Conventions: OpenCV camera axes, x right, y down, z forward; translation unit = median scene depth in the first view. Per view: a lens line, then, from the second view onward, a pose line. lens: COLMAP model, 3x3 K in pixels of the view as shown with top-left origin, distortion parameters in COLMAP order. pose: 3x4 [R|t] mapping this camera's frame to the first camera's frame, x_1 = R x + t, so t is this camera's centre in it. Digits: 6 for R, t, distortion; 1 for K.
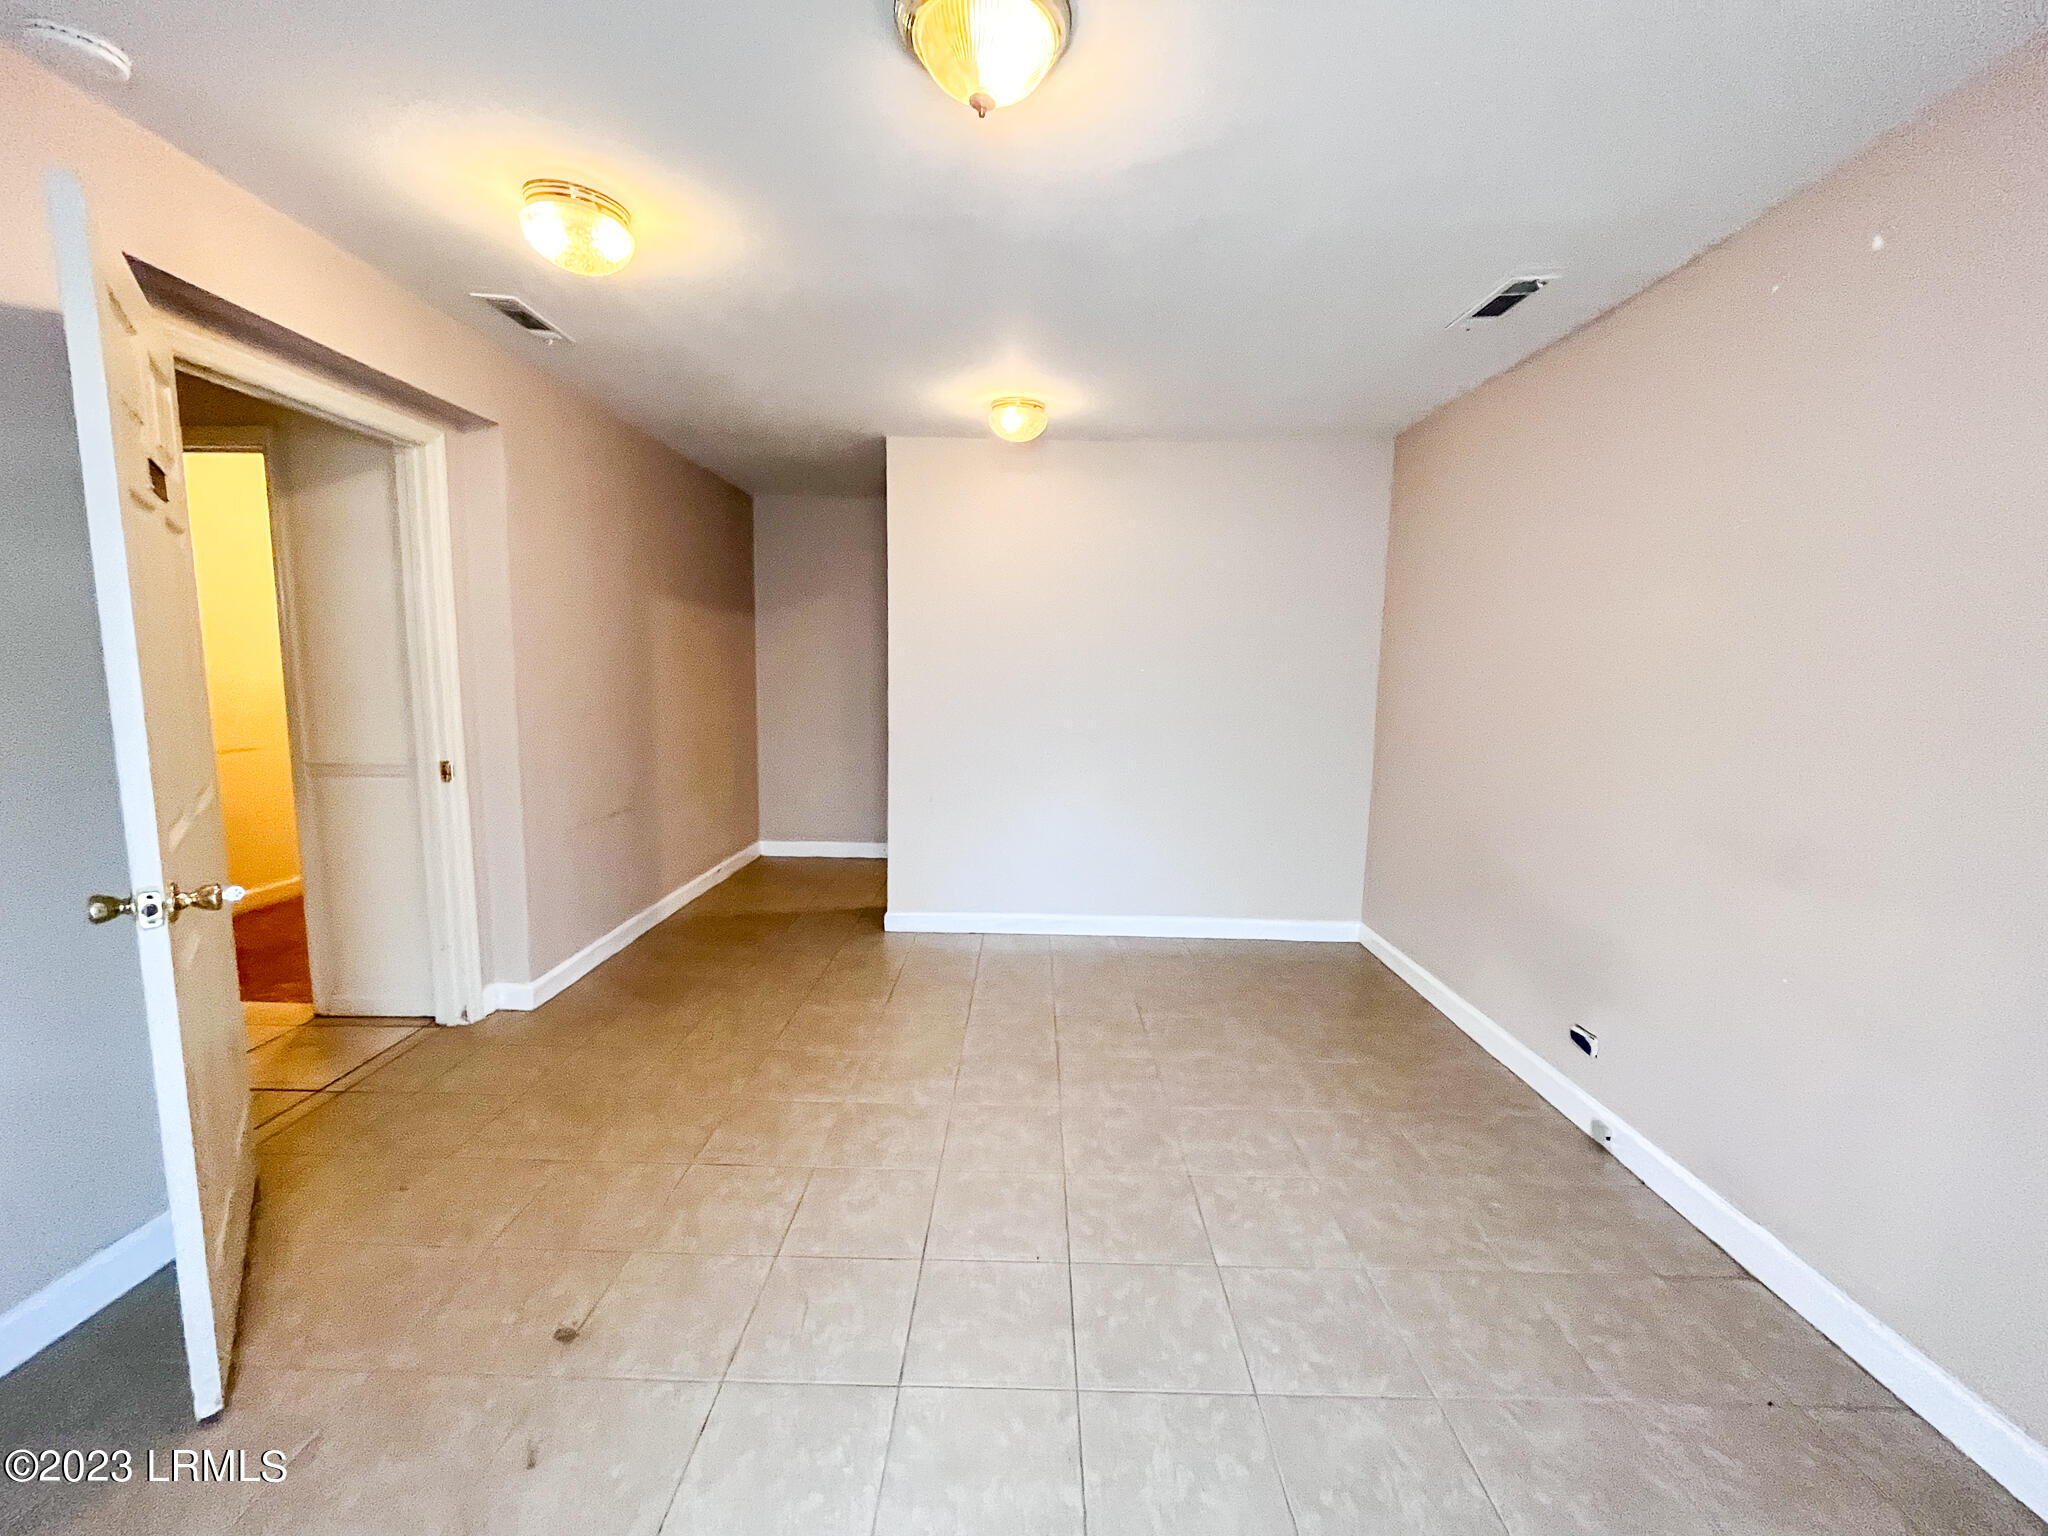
lens RADIAL K [[824.2, 0, 1024.0], [0, 824.2, 768.0], [0, 0, 1]] dist [0.000948, -0.000548]
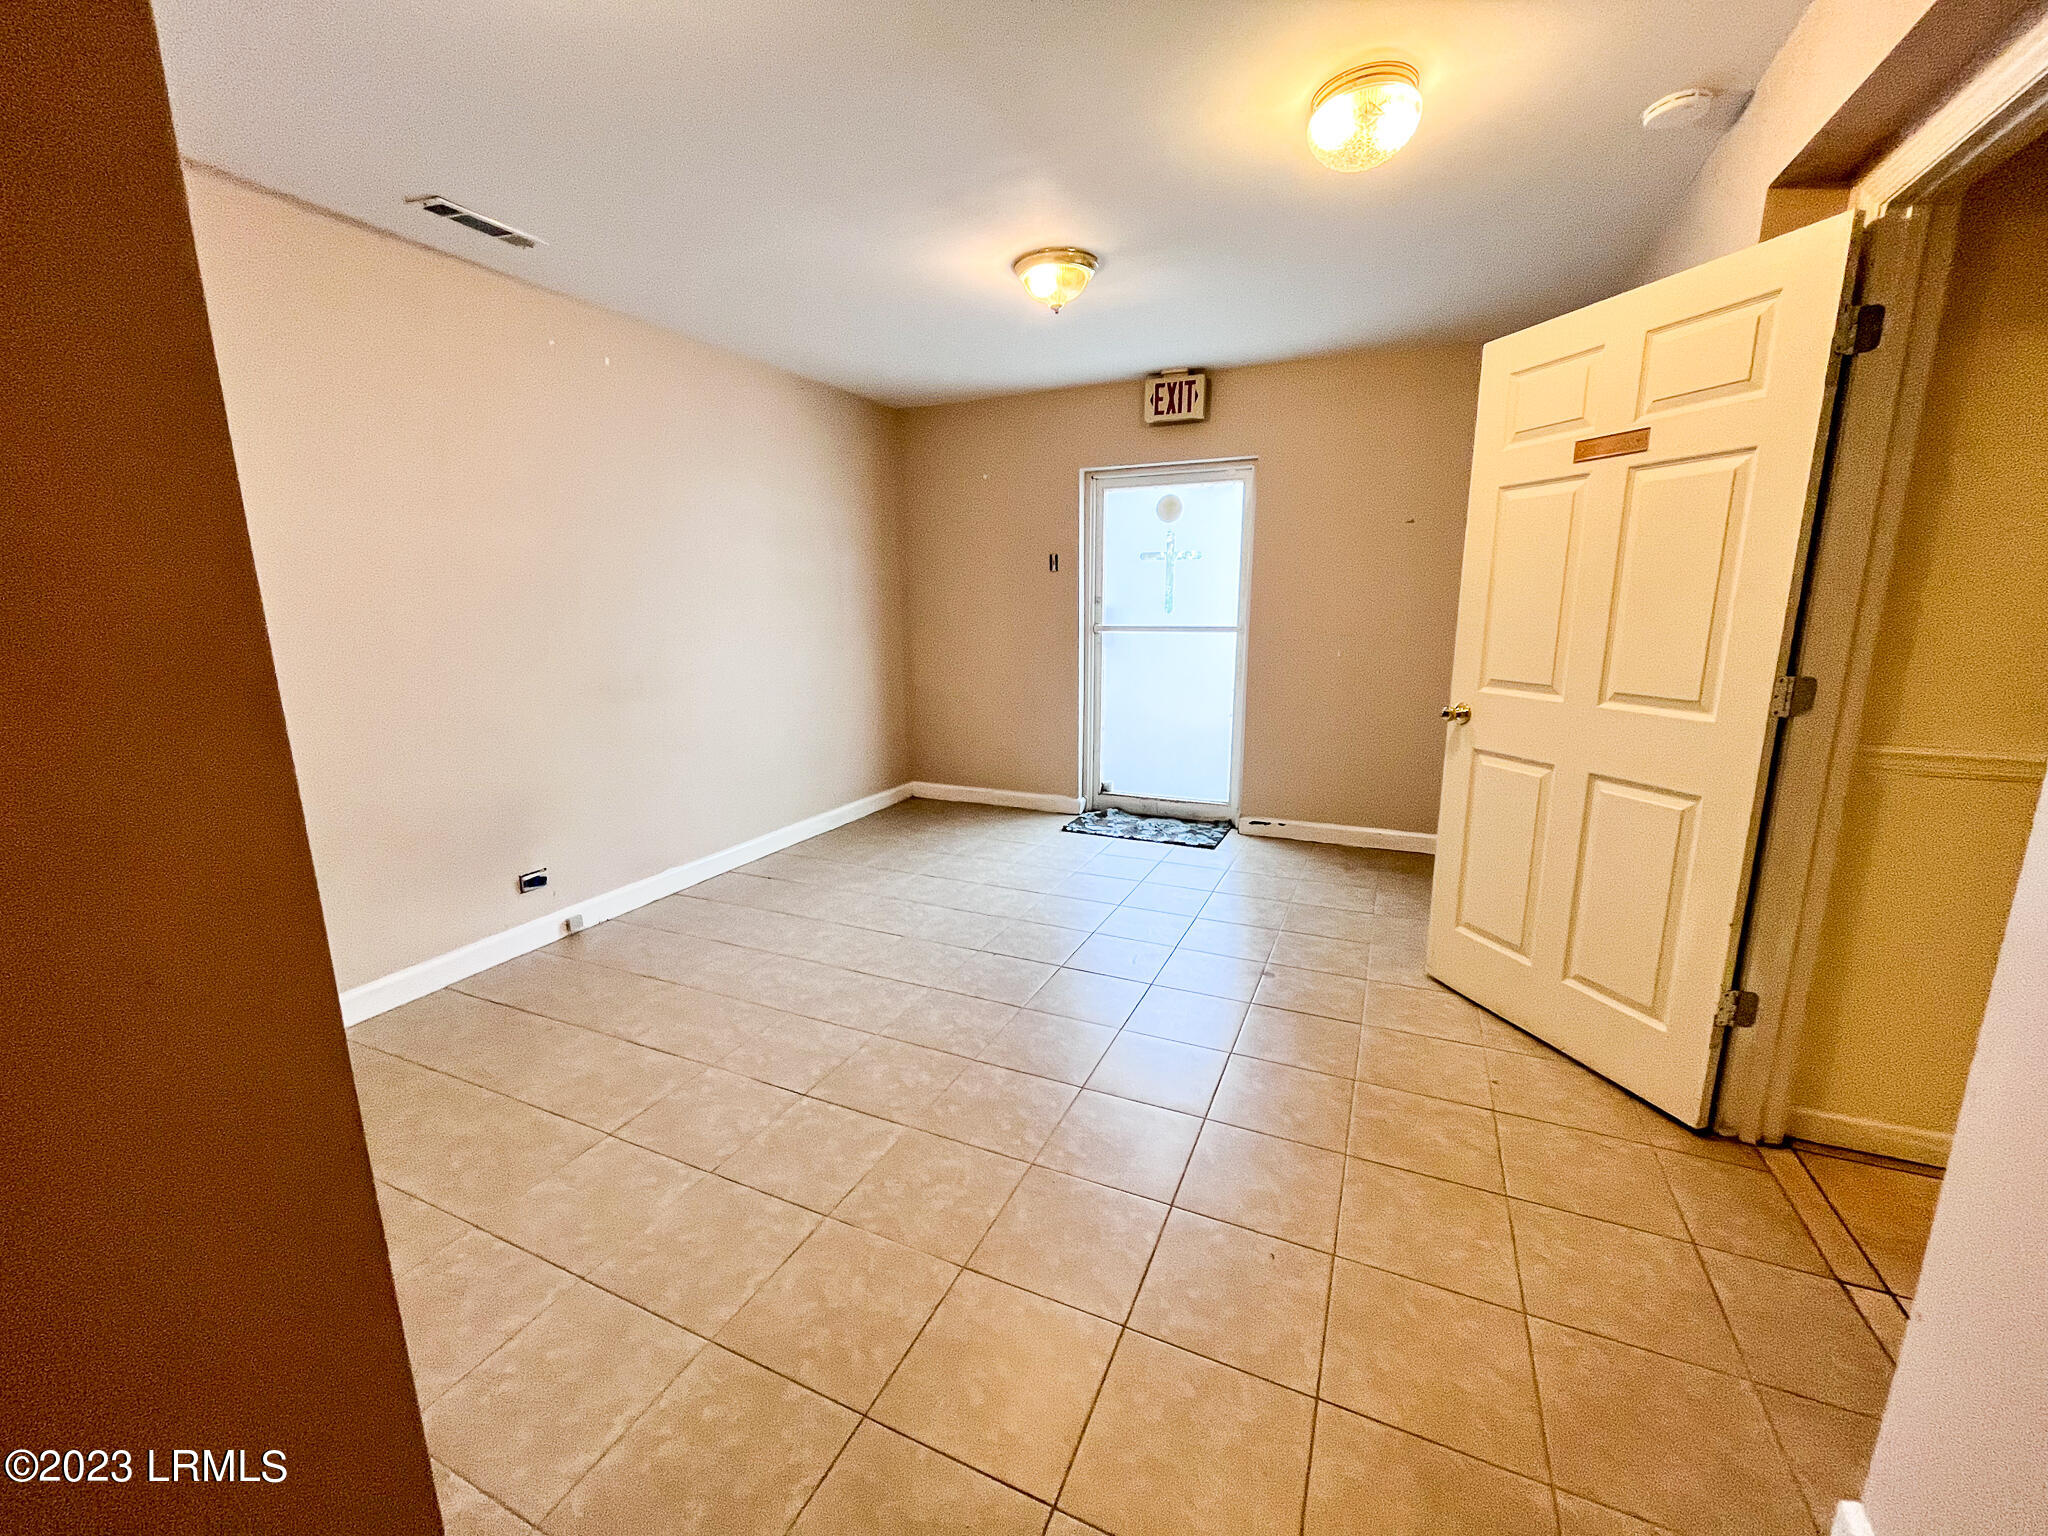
lens RADIAL K [[824.2, 0, 1024.0], [0, 824.2, 768.0], [0, 0, 1]] dist [0.000948, -0.000548]
pose [[-0.910519, -0.094941, 0.402420, -0.539745], [0.043002, 0.946257, 0.320543, -0.223254], [-0.411226, 0.309165, -0.857502, 1.866653]]
